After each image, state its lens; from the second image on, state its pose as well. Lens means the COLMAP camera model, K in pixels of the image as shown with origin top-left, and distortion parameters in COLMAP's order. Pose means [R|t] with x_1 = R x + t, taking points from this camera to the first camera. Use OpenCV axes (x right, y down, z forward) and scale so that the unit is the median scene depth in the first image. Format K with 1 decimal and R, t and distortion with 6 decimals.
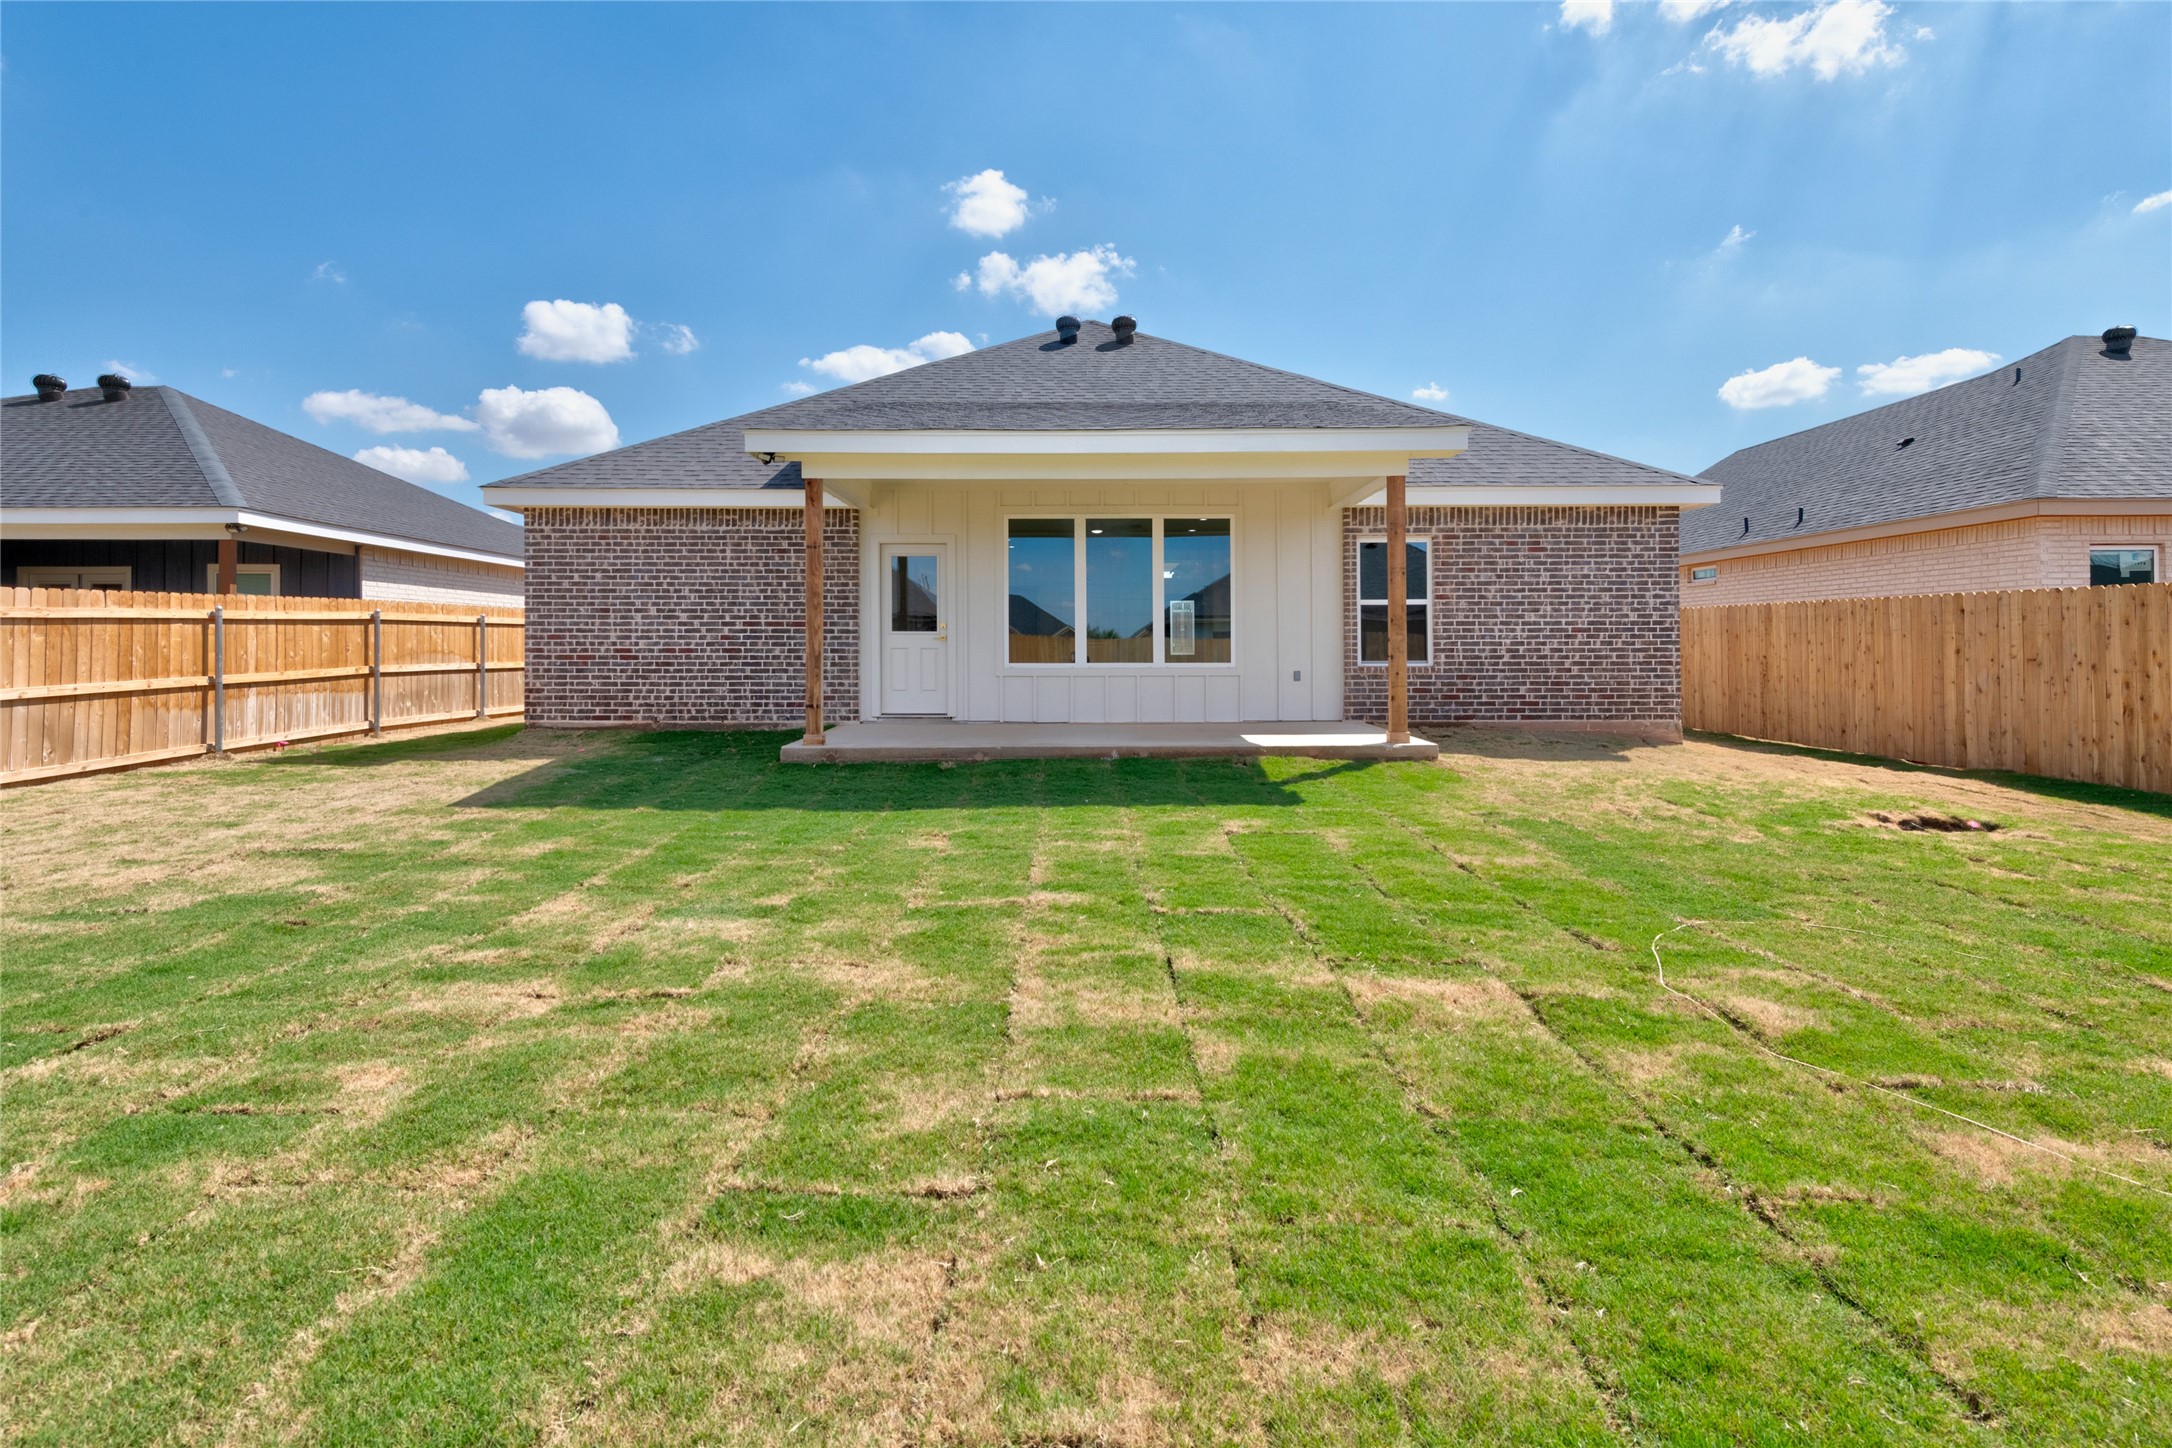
lens RADIAL K [[954.8, 0, 1073.6], [0, 954.8, 680.6], [0, 0, 1]] dist [0.000624, -0.000519]
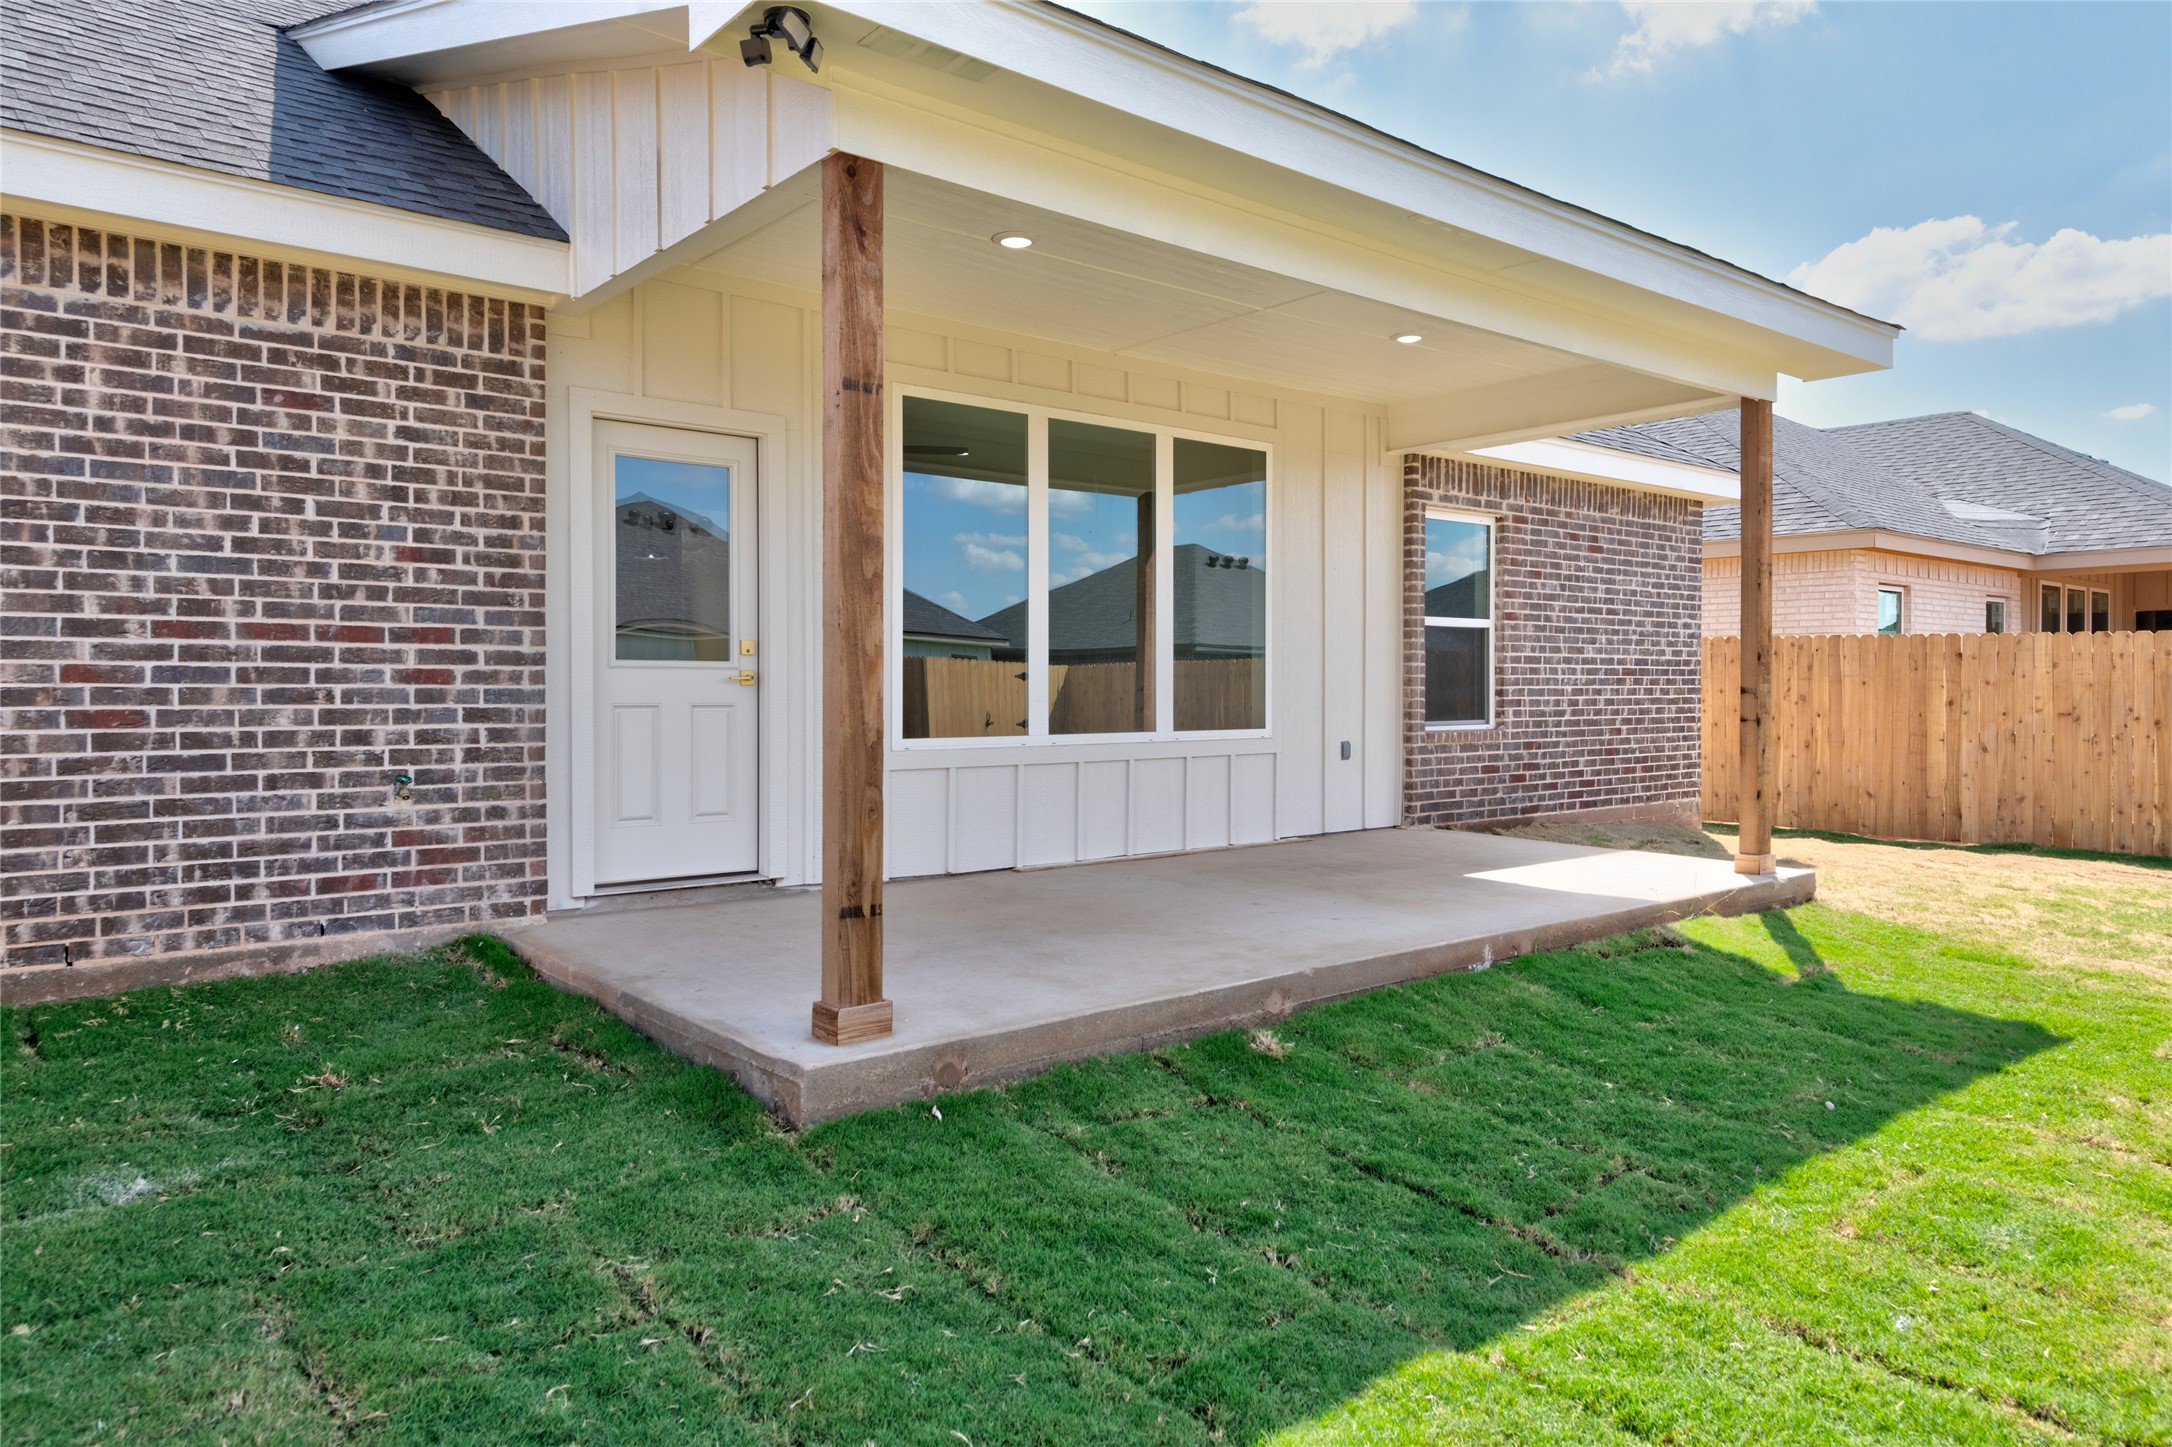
lens RADIAL K [[1396.1, 0, 1120.7], [0, 1396.1, 731.9], [0, 0, 1]] dist [0.001978, -0.007242]
pose [[0.777972, -0.018157, 0.628037, -0.377164], [0.015070, 0.999834, 0.010238, -0.026503], [-0.628119, 0.001499, 0.778116, 0.462768]]
